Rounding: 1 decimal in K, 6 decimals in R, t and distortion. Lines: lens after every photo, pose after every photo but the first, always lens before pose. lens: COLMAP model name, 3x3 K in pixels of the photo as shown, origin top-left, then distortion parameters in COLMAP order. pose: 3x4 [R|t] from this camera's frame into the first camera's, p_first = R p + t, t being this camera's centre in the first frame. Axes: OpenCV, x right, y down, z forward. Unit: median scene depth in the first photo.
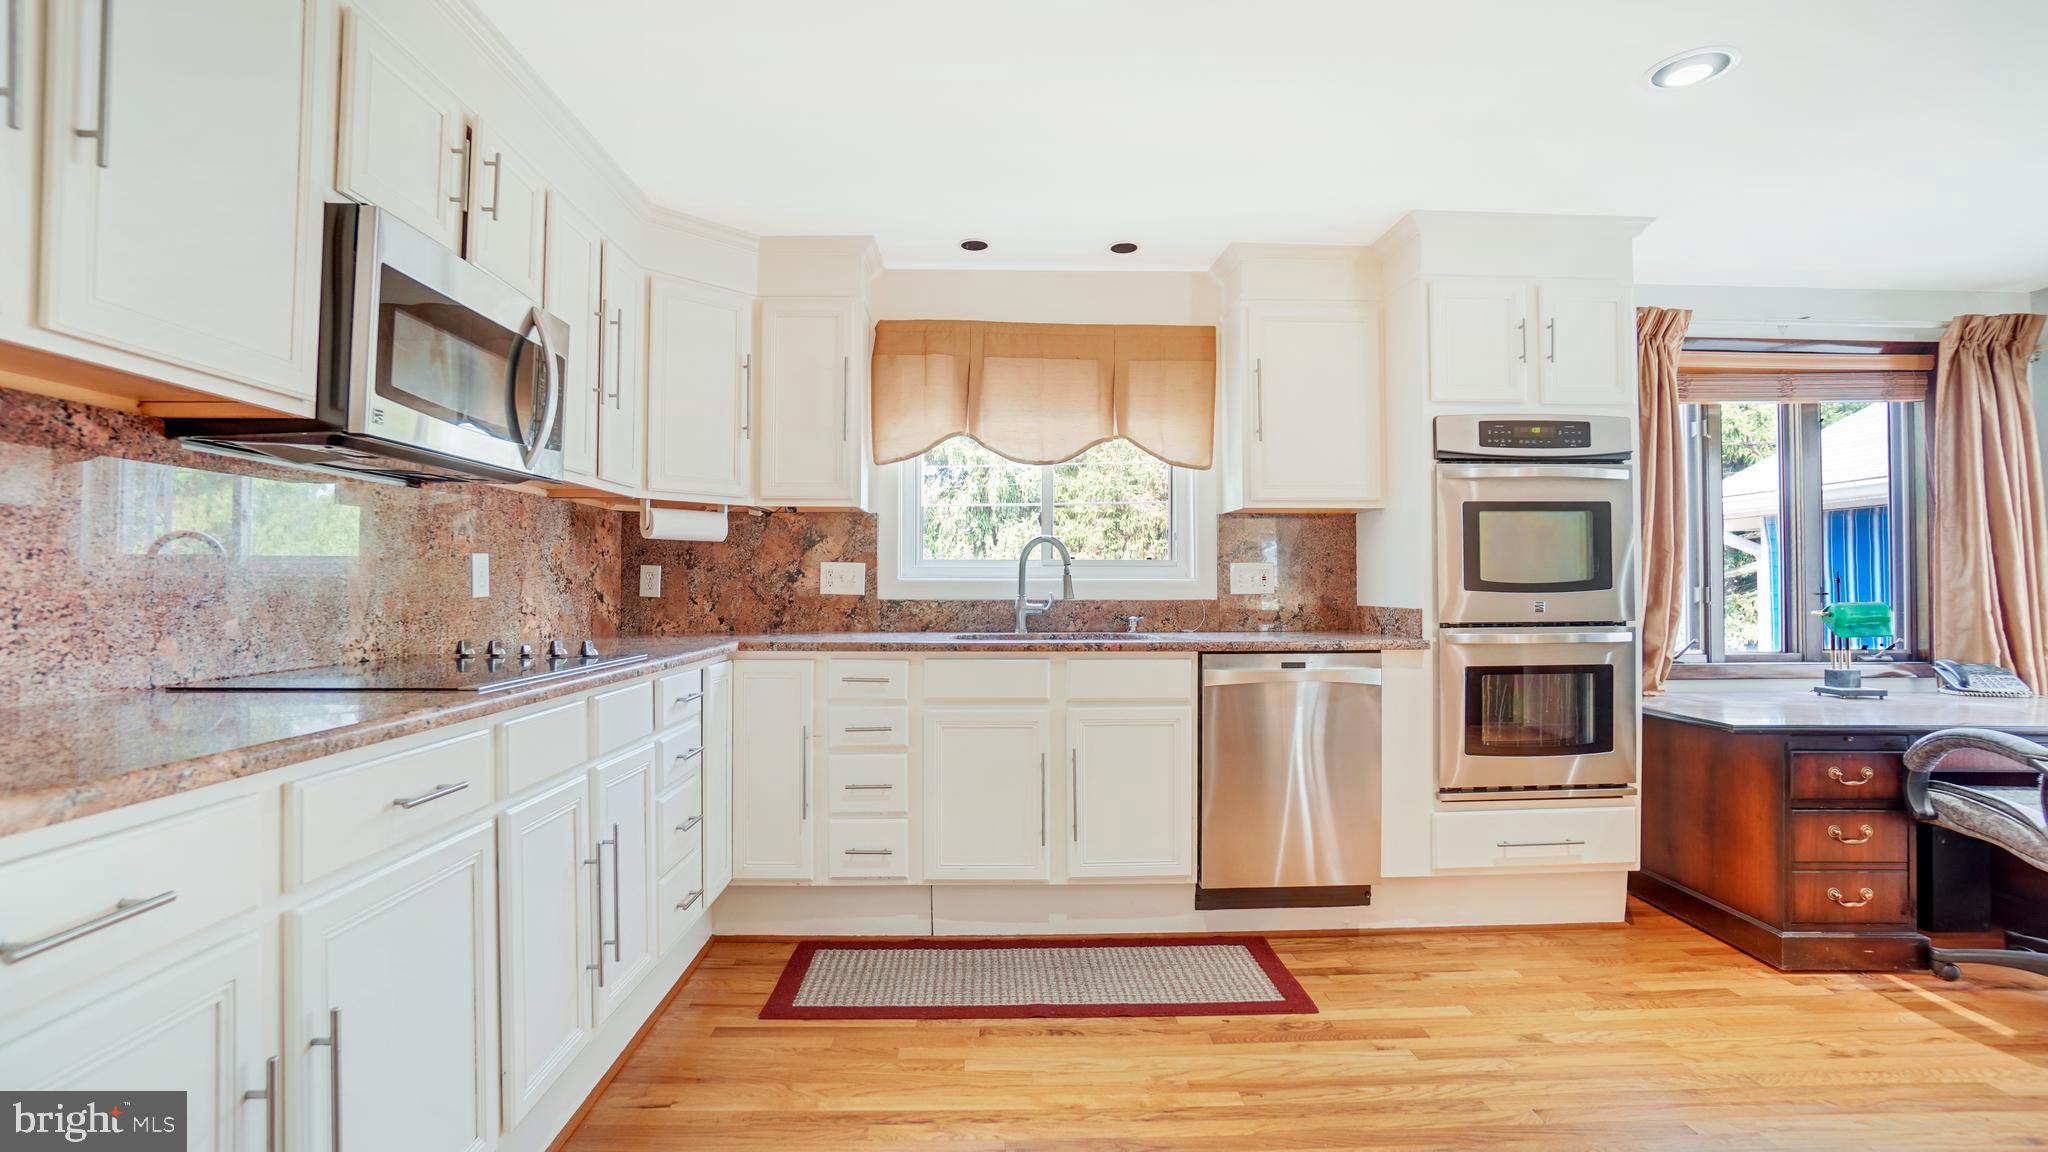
lens RADIAL K [[834.1, 0, 1024.0], [0, 834.1, 576.0], [0, 0, 1]] dist [-0.046429, 0.014329]
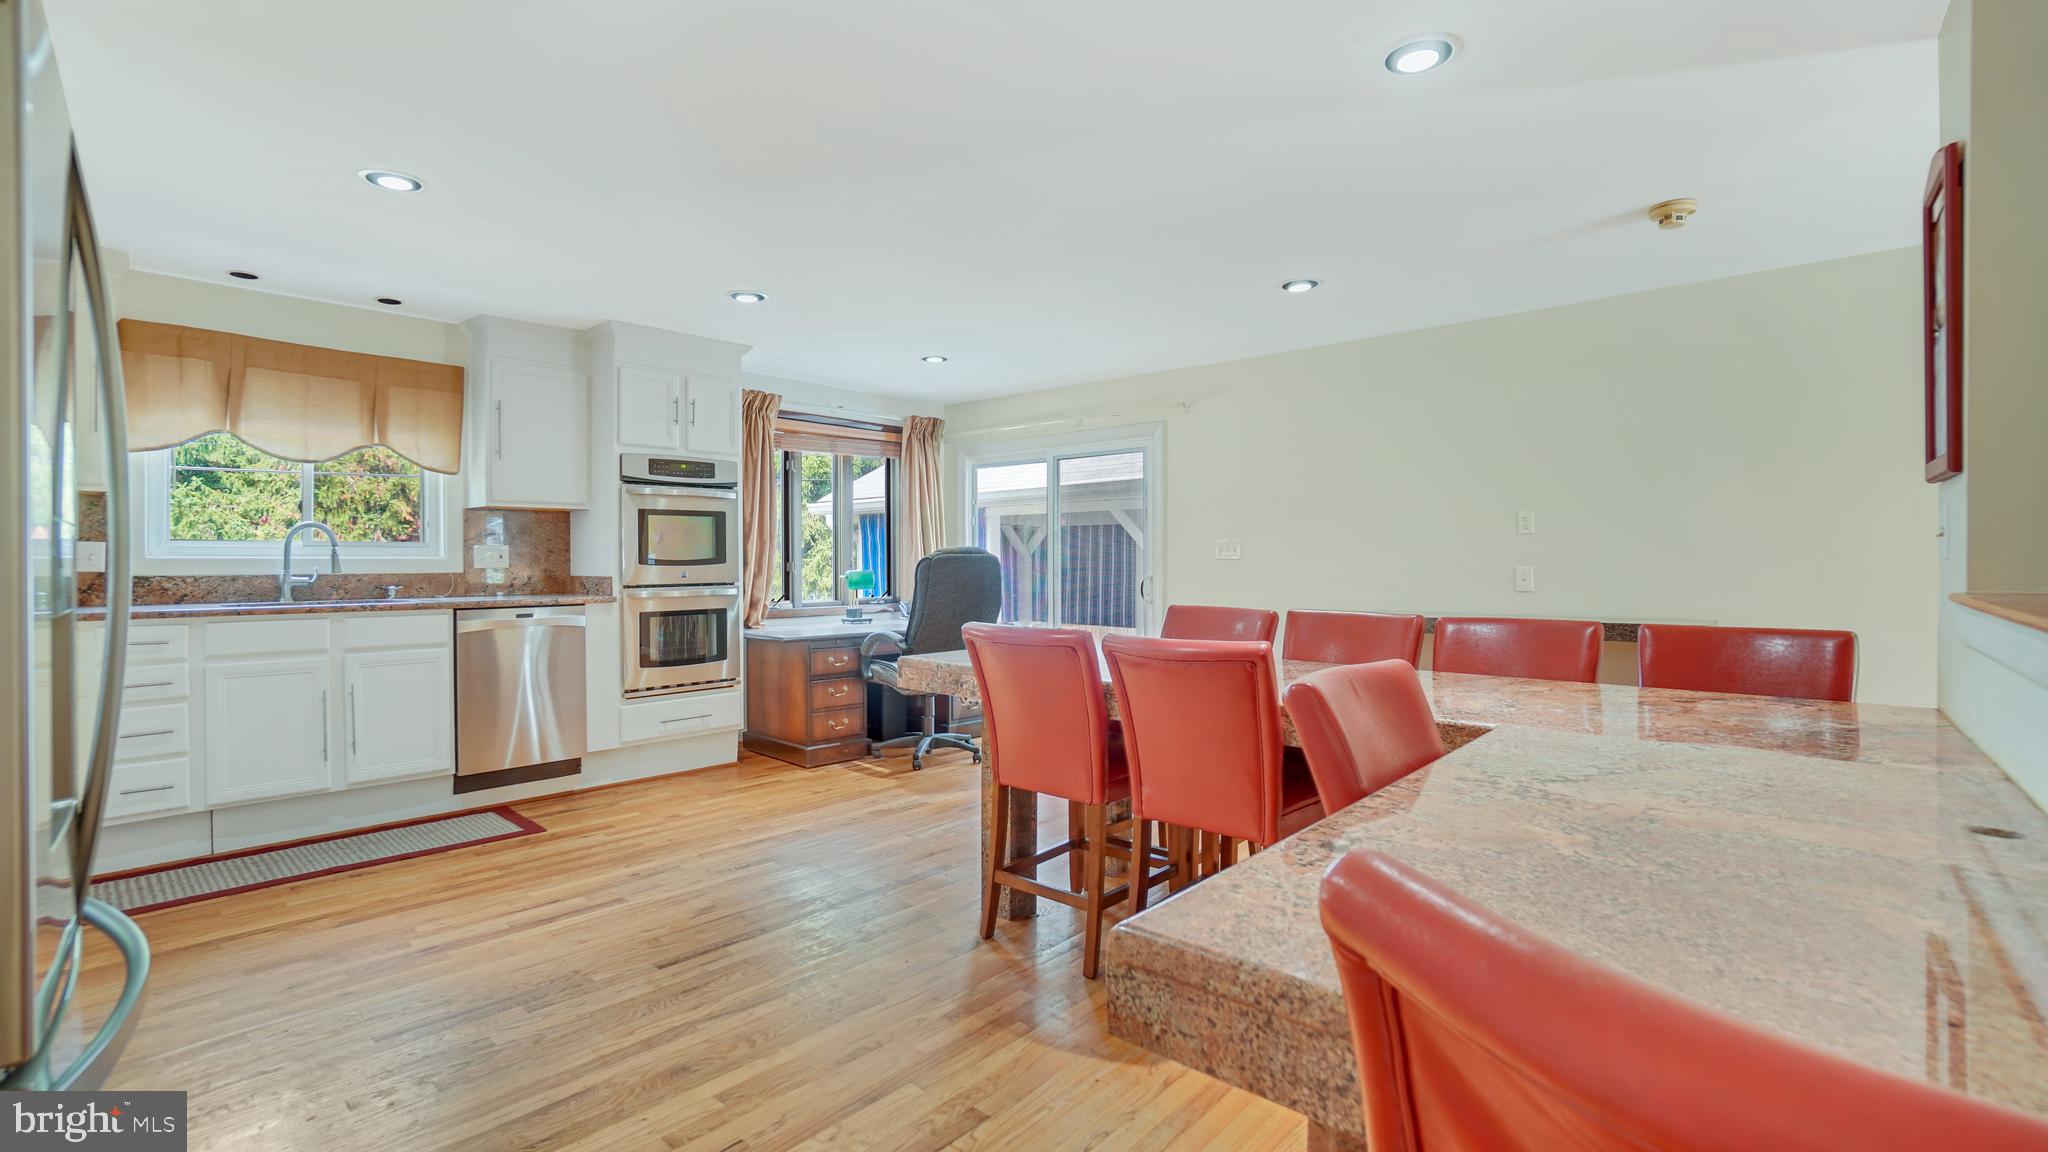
lens RADIAL K [[909.4, 0, 1016.3], [0, 909.4, 563.6], [0, 0, 1]] dist [-0.057739, 0.020071]
pose [[0.675620, -0.004243, 0.737238, -0.248297], [-0.006496, 0.999910, 0.011709, -0.009527], [-0.737222, -0.012700, 0.675531, -0.691807]]
